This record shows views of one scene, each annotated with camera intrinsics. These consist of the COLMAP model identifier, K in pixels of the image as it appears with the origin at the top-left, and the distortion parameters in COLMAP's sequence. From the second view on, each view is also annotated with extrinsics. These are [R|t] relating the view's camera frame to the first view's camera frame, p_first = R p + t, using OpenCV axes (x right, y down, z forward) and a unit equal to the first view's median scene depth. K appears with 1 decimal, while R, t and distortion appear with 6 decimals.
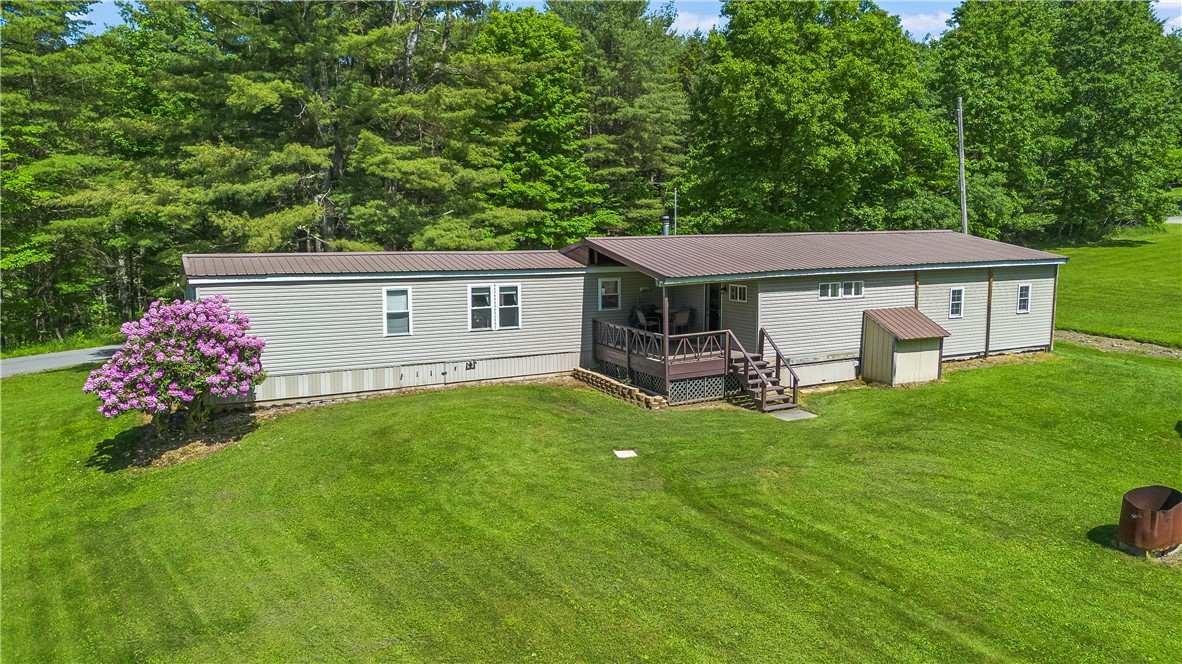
lens RADIAL K [[847.2, 0, 598.4], [0, 847.2, 324.5], [0, 0, 1]] dist [0.098116, -0.112288]
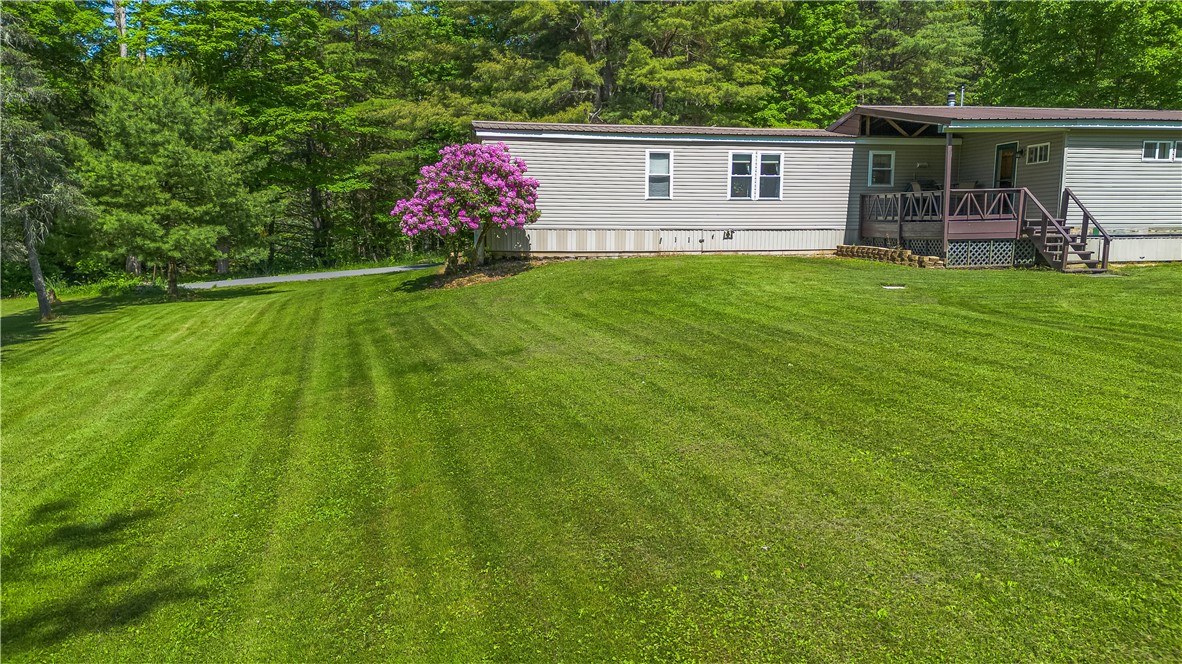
lens RADIAL K [[833.3, 0, 593.8], [0, 833.3, 358.5], [0, 0, 1]] dist [0.103147, -0.110968]
pose [[0.953445, 0.042452, -0.298563, -0.001881], [-0.029590, 0.998434, 0.047473, 0.149323], [0.300111, -0.036428, 0.953209, 0.013072]]
